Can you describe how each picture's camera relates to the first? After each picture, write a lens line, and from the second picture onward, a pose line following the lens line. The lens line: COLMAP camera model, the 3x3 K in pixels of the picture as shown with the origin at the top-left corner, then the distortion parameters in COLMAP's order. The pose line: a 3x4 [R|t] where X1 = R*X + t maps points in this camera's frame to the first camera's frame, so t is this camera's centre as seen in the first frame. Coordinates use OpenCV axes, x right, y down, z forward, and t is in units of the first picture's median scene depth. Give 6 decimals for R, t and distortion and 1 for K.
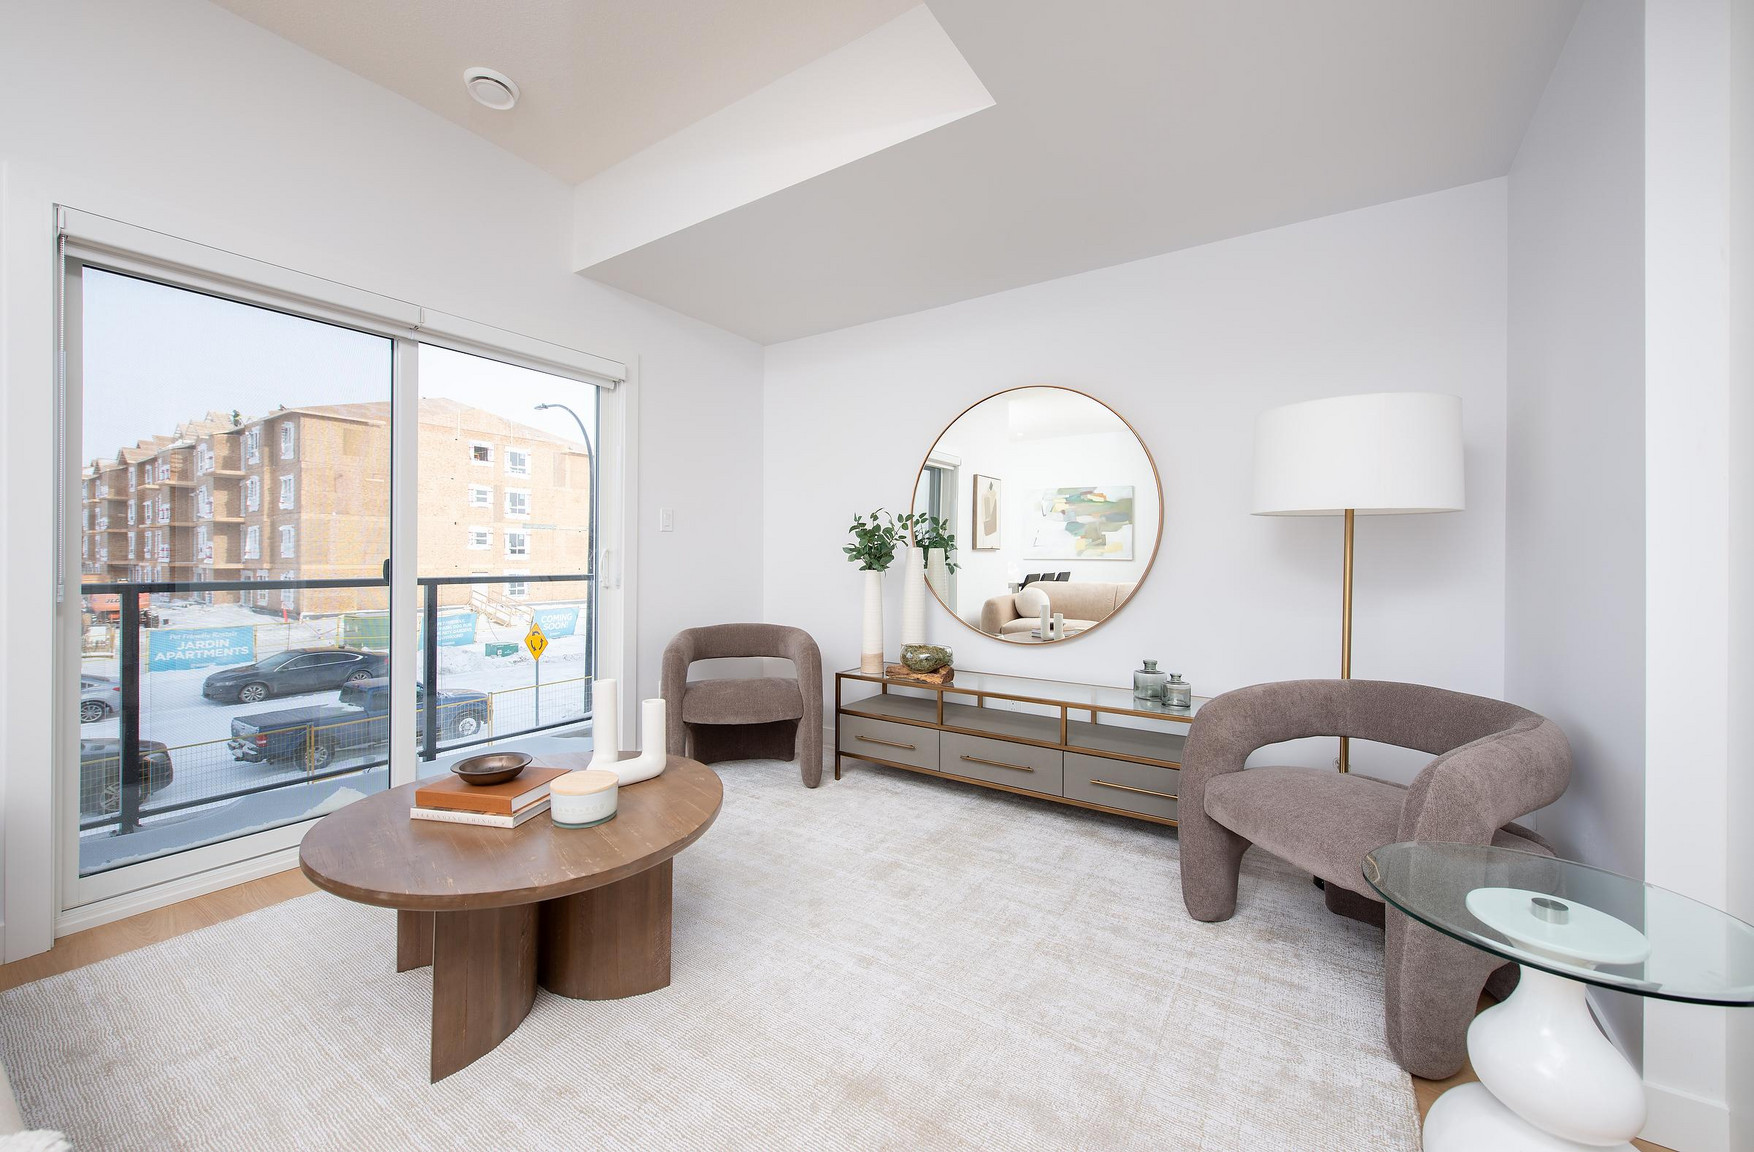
lens RADIAL K [[676.7, 0, 867.0], [0, 676.7, 559.3], [0, 0, 1]] dist [0.005240, -0.003113]
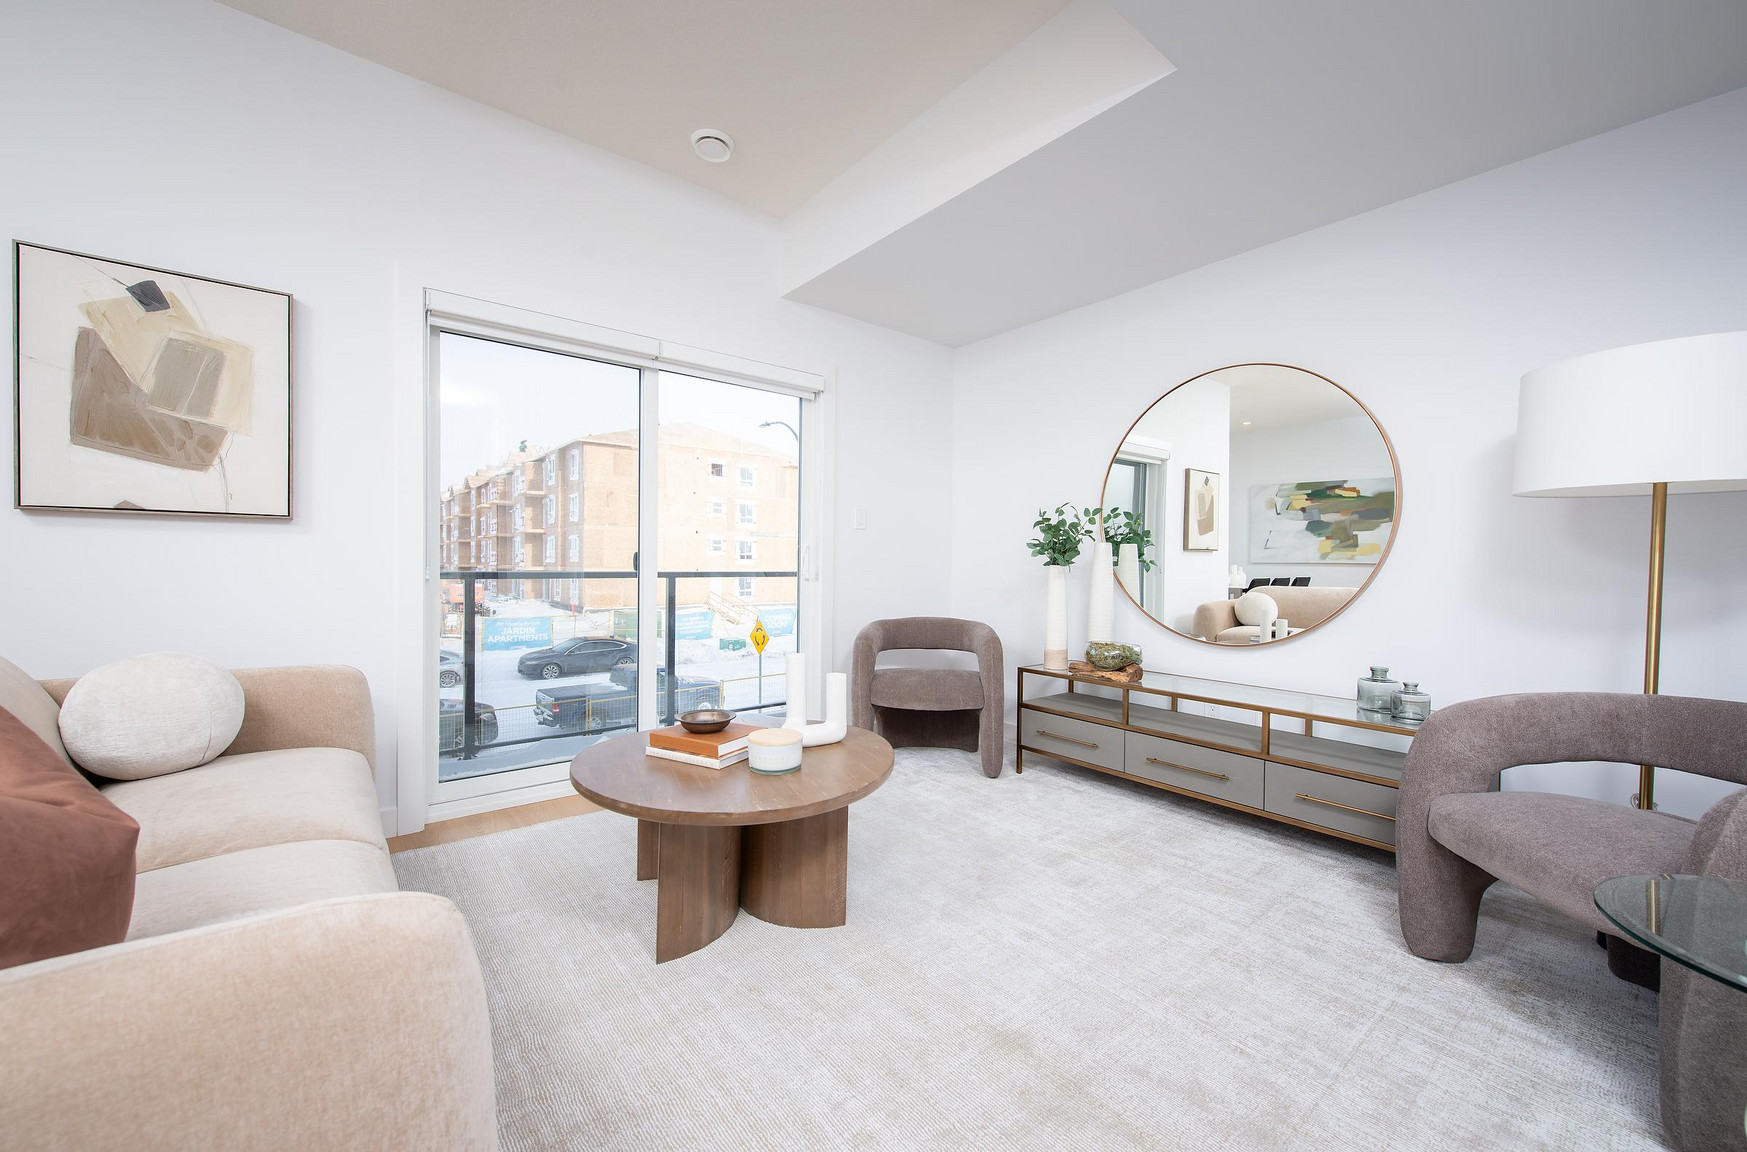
lens RADIAL K [[679.5, 0, 868.9], [0, 679.5, 572.7], [0, 0, 1]] dist [0.001725, -0.000414]
pose [[0.955638, 0.007669, -0.294445, 0.040163], [-0.004879, 0.999936, 0.010209, 0.018993], [0.294505, -0.008320, 0.955614, -0.031439]]
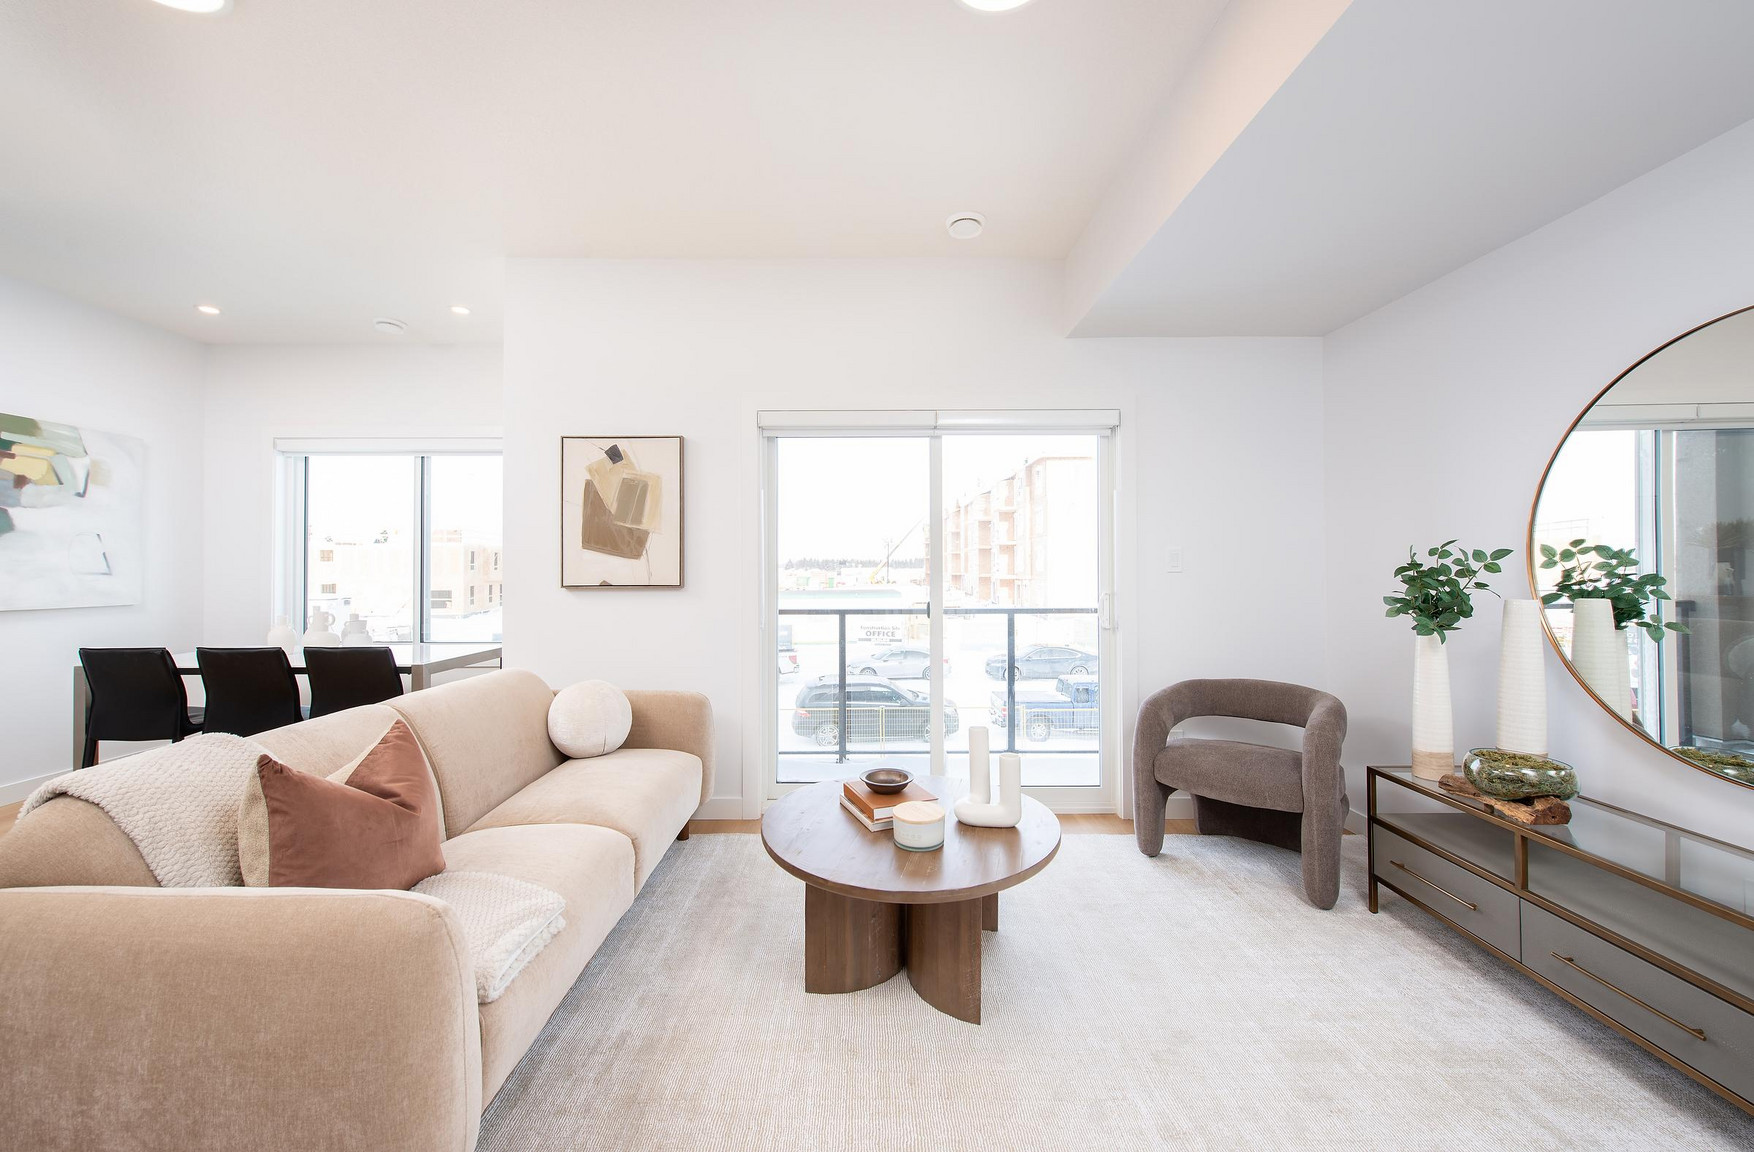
lens RADIAL K [[676.7, 0, 867.0], [0, 676.7, 559.3], [0, 0, 1]] dist [0.005240, -0.003113]
pose [[0.554570, -0.017259, -0.831958, 0.286682], [0.007034, 0.999846, -0.016053, -0.053844], [0.832107, 0.003051, 0.554606, 0.136379]]
